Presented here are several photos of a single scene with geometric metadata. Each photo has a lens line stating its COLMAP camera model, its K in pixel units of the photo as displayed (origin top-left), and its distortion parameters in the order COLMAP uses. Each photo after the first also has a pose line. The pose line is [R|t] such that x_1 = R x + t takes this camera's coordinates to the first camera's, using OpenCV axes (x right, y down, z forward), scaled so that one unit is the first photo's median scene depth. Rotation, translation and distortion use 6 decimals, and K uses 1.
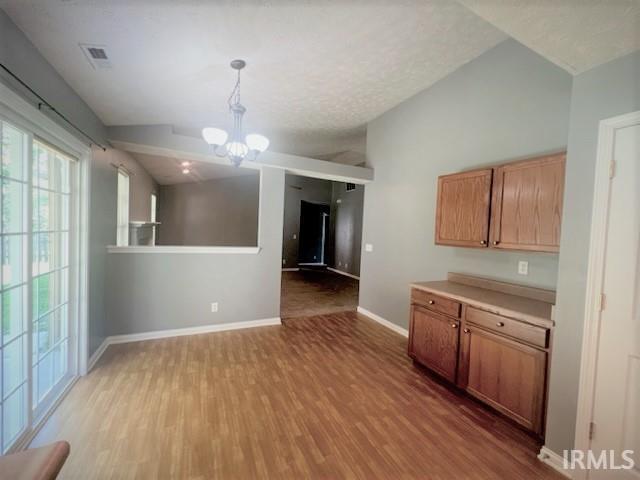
lens RADIAL K [[256.1, 0, 319.4], [0, 256.1, 238.6], [0, 0, 1]] dist [-0.001959, -0.000095]
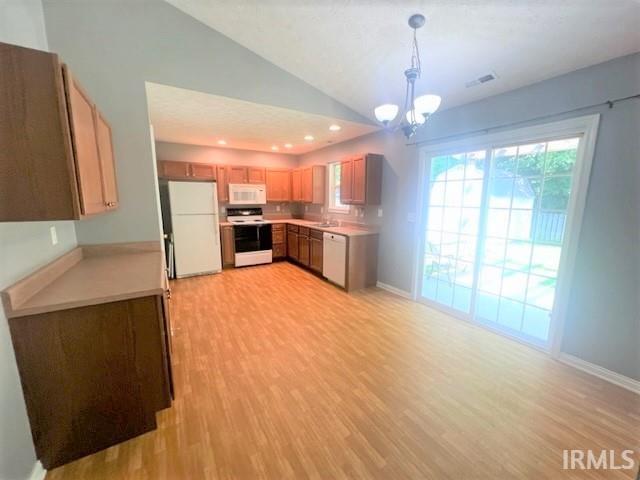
lens RADIAL K [[256.1, 0, 320.2], [0, 256.1, 239.8], [0, 0, 1]] dist [-0.001959, -0.000095]
pose [[-0.994230, -0.029606, -0.103107, 0.089242], [-0.048854, 0.980664, 0.189505, -0.058155], [0.095503, 0.193449, -0.976451, 1.837396]]
